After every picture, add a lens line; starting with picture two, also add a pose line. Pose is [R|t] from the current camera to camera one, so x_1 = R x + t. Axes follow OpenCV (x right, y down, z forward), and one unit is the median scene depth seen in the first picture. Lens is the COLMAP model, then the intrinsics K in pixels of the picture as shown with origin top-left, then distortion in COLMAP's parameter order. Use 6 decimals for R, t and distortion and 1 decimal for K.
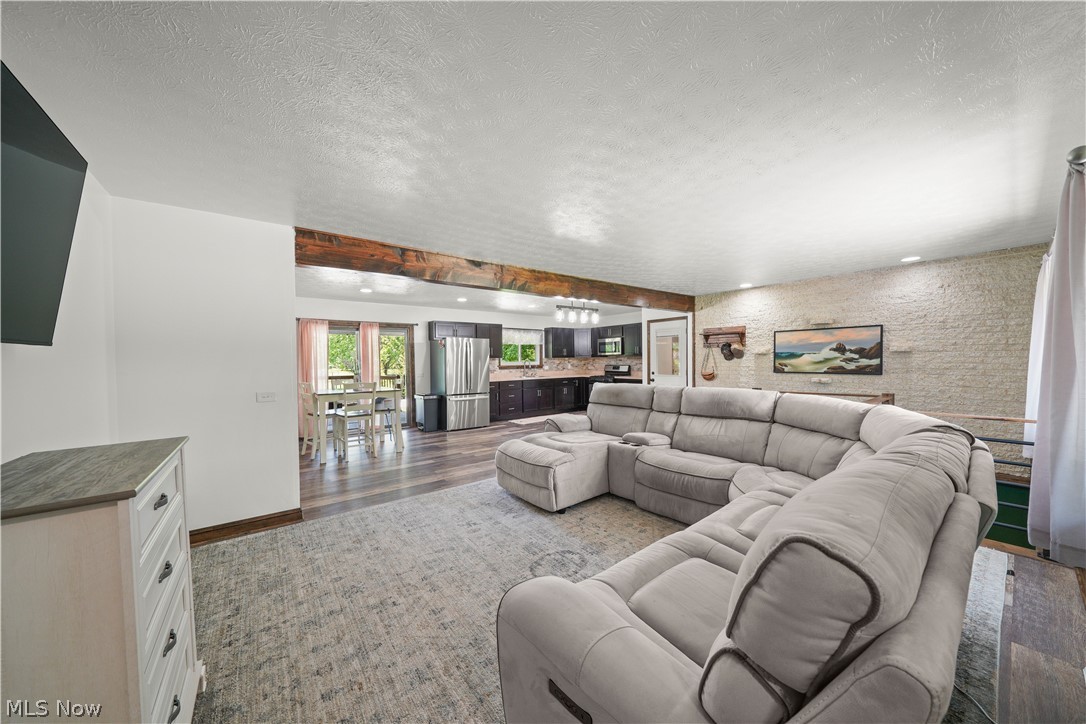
lens RADIAL K [[373.4, 0, 547.1], [0, 373.4, 366.4], [0, 0, 1]] dist [-0.001738, -0.000655]
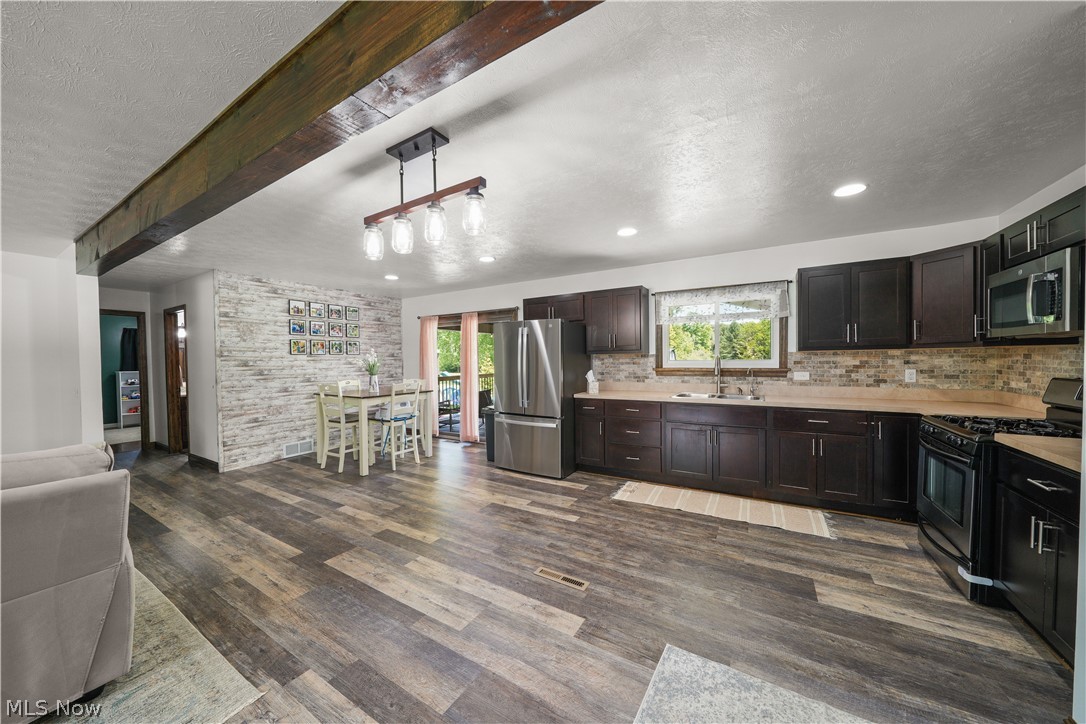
lens RADIAL K [[373.4, 0, 537.2], [0, 373.4, 365.7], [0, 0, 1]] dist [-0.001738, -0.000655]
pose [[0.341213, 0.026252, -0.939619, 0.458271], [-0.008537, 0.999655, 0.024830, -0.025937], [0.939947, -0.000451, 0.341319, 1.051042]]
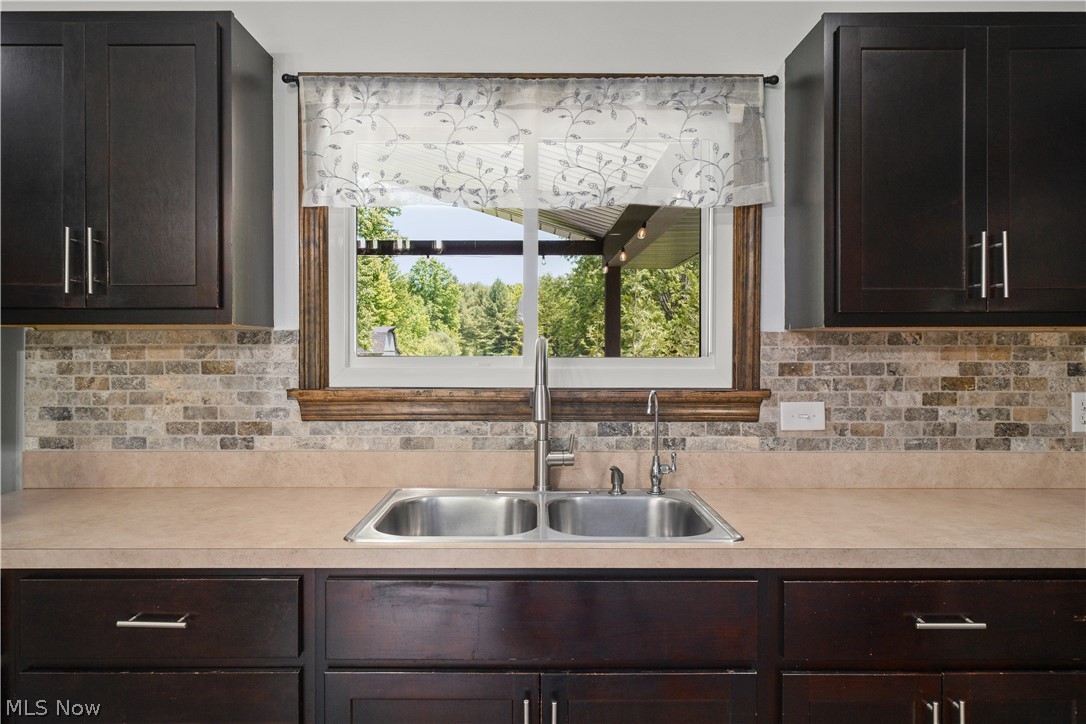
lens RADIAL K [[751.6, 0, 546.2], [0, 751.6, 344.8], [0, 0, 1]] dist [0.005226, -0.000547]
pose [[0.783131, 0.014332, -0.621692, 0.131589], [-0.021871, 0.999751, -0.004502, -0.026658], [0.621472, 0.017123, 0.783249, 1.338989]]
